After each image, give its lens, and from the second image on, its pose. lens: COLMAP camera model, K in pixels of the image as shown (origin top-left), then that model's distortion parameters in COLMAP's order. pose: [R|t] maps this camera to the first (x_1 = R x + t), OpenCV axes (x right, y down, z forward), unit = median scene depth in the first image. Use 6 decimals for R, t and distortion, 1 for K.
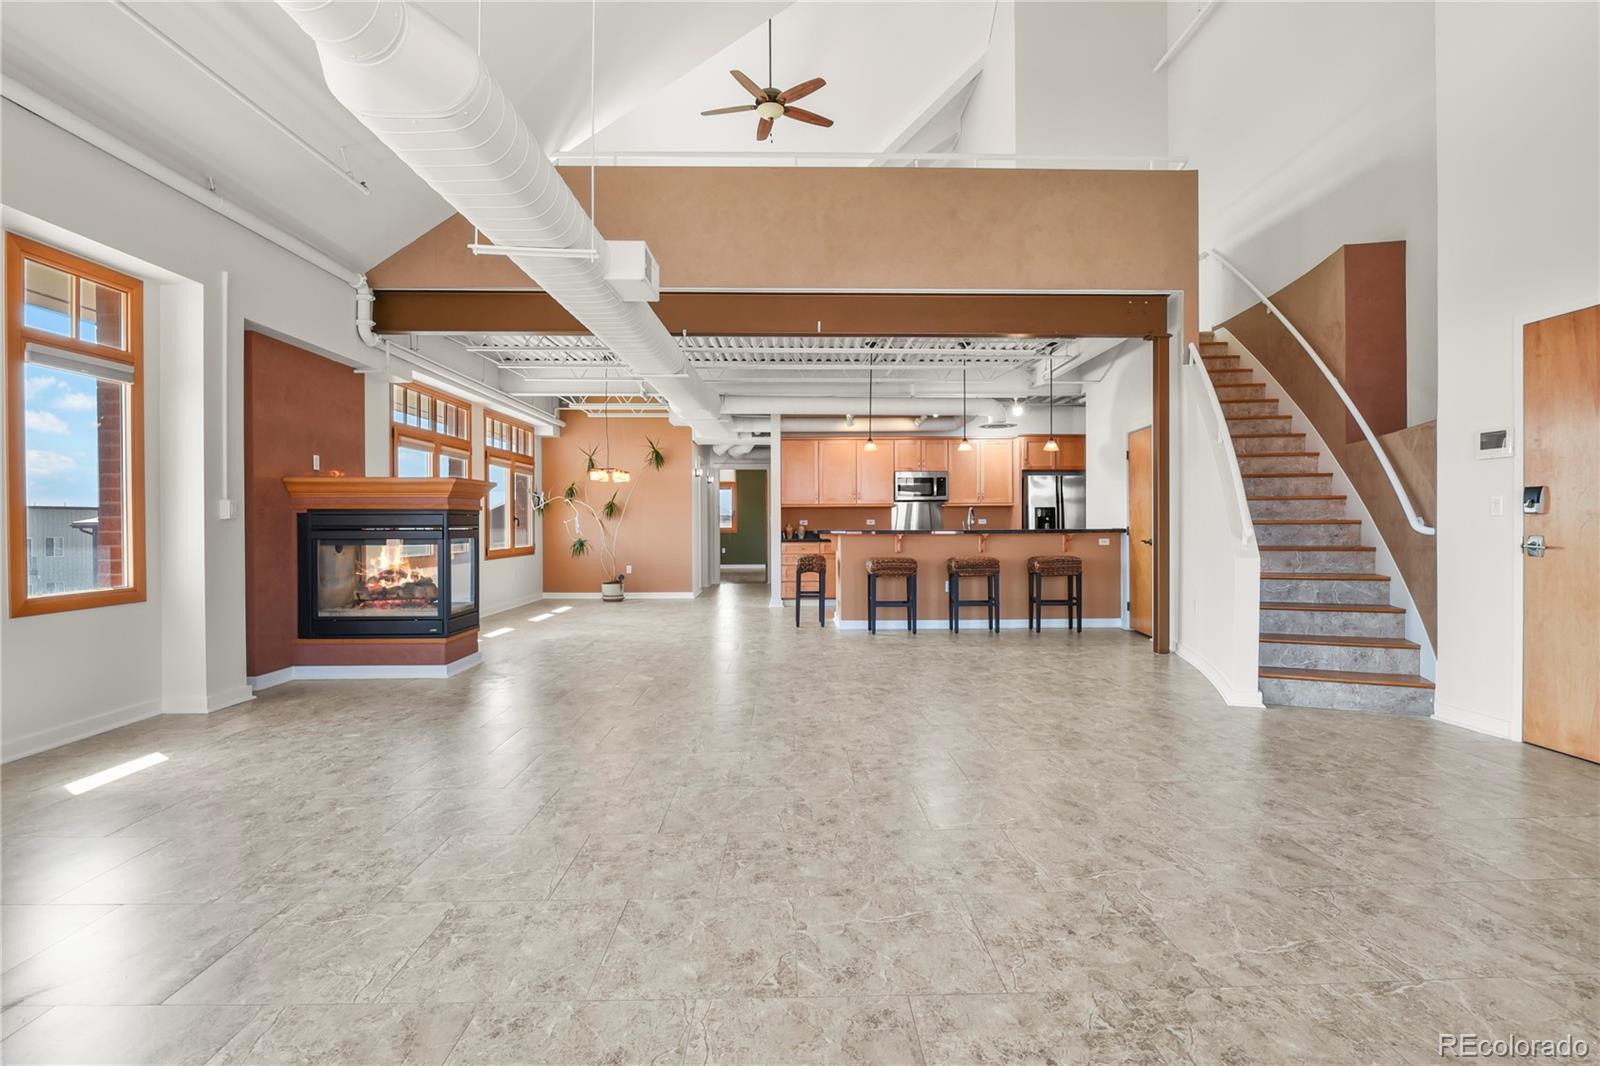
lens RADIAL K [[781.0, 0, 799.2], [0, 781.0, 535.3], [0, 0, 1]] dist [-0.008667, -0.005074]
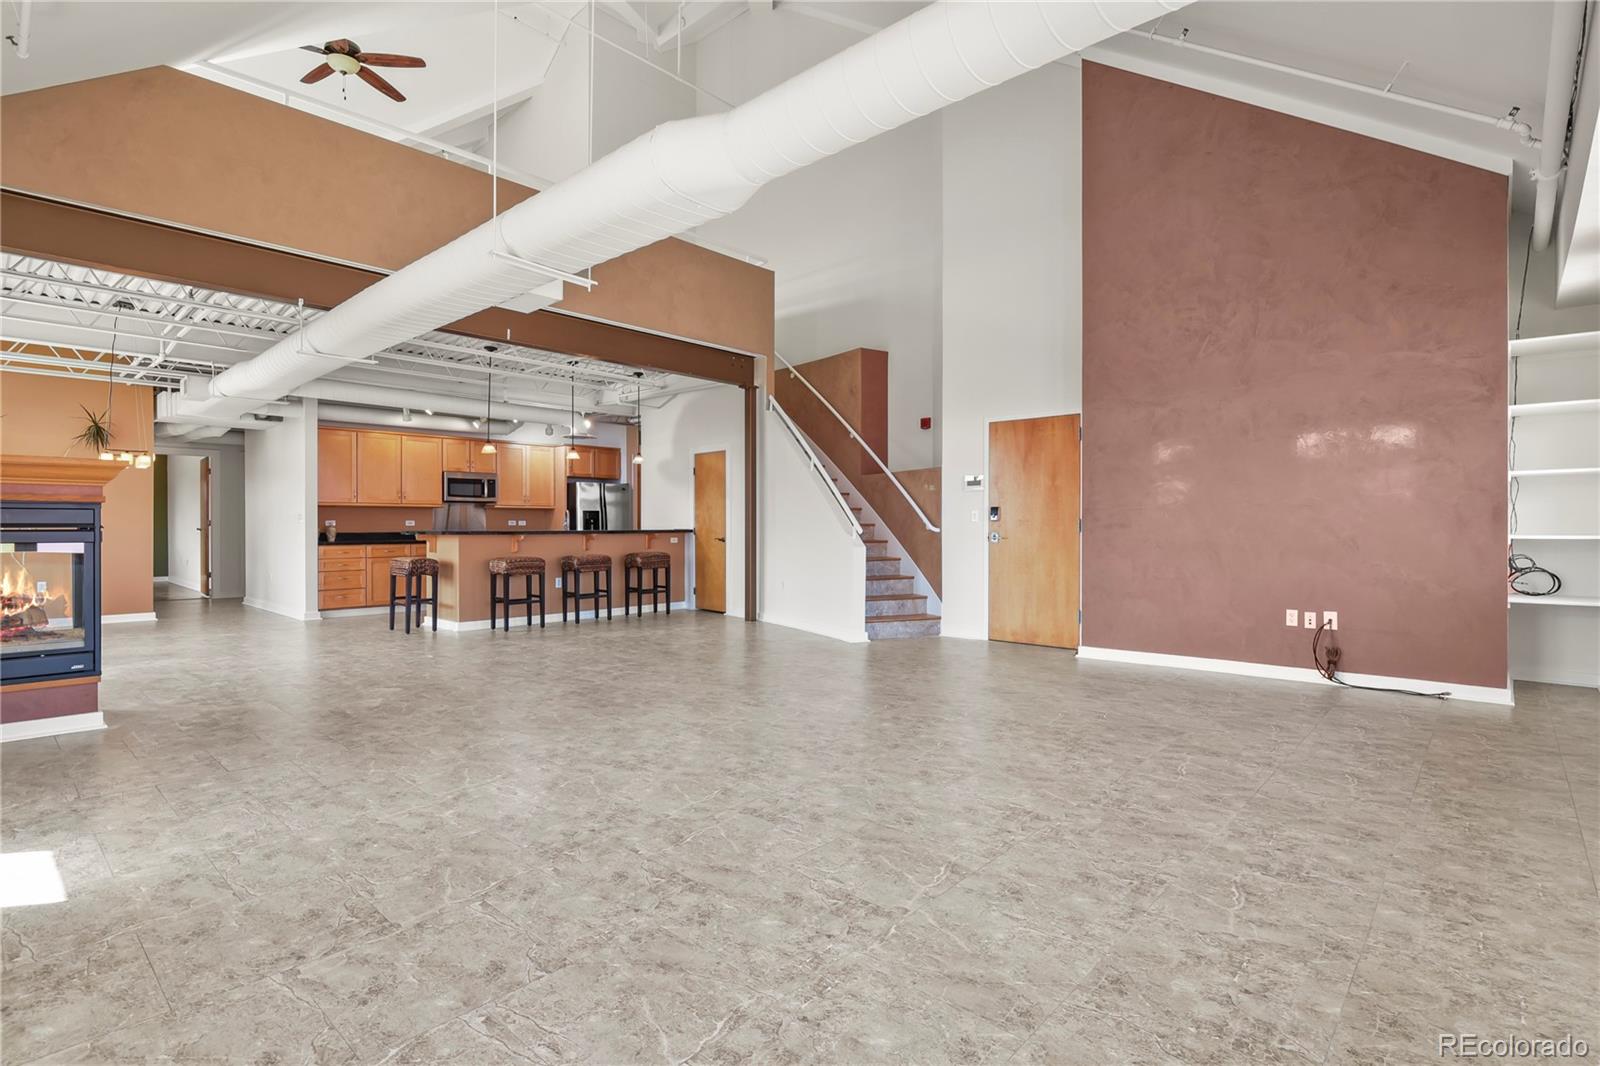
lens RADIAL K [[781.0, 0, 817.4], [0, 781.0, 532.8], [0, 0, 1]] dist [-0.008667, -0.005074]
pose [[0.680852, -0.003248, 0.732413, -0.368056], [0.008017, 0.999963, -0.003018, 0.002608], [-0.732377, 0.007926, 0.680854, -0.002815]]
